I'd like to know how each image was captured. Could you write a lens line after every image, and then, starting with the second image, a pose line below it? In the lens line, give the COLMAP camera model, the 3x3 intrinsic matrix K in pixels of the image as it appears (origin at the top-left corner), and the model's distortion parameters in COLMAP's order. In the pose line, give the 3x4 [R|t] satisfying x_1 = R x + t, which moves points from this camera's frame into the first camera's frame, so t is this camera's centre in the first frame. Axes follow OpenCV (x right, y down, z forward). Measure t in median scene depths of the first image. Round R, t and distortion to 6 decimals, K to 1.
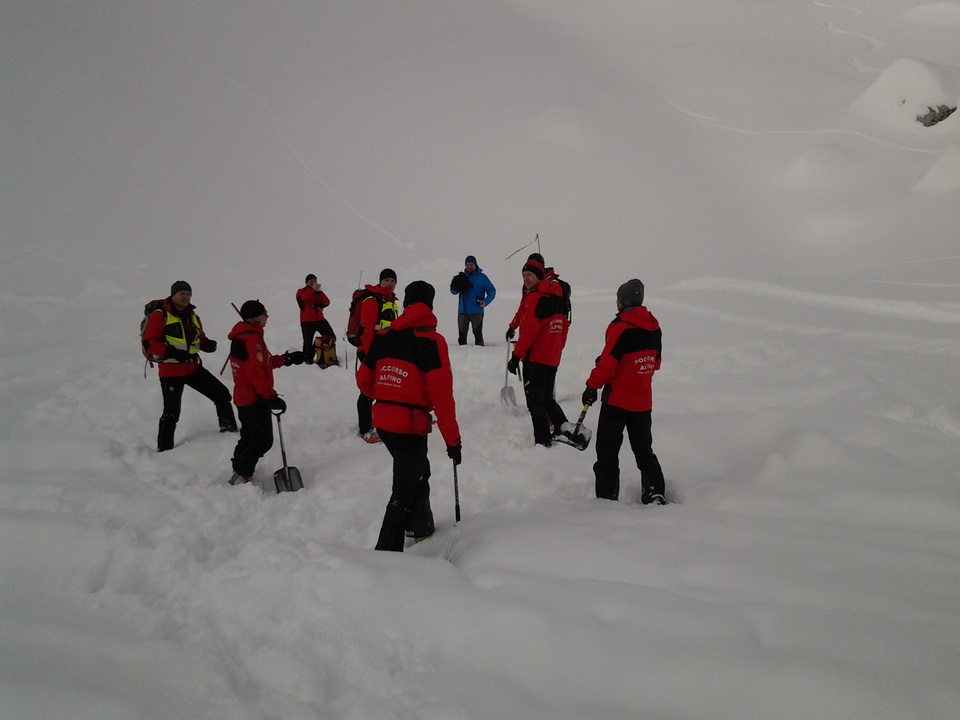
lens RADIAL K [[381.3, 0, 480.0], [0, 381.3, 360.0], [0, 0, 1]] dist [0.001665, 0.000253]
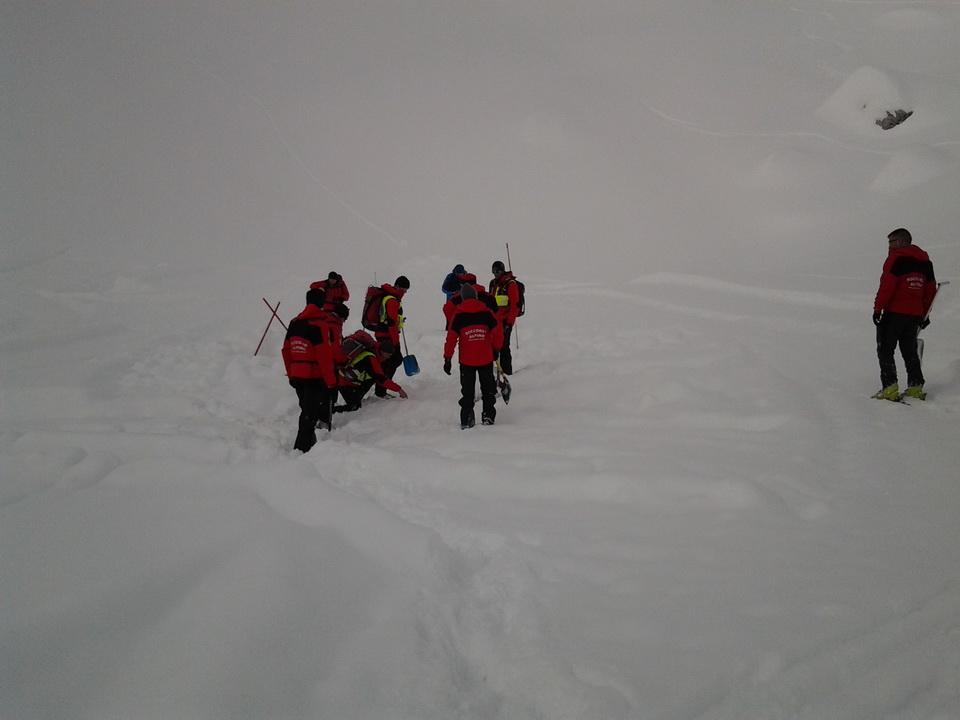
lens RADIAL K [[439.1, 0, 480.0], [0, 439.1, 360.0], [0, 0, 1]] dist [-0.003301, -0.000605]
pose [[0.999981, -0.005650, -0.002329, 0.054551], [0.005649, 0.999984, -0.000676, 0.059147], [0.002333, 0.000663, 0.999997, -0.432058]]
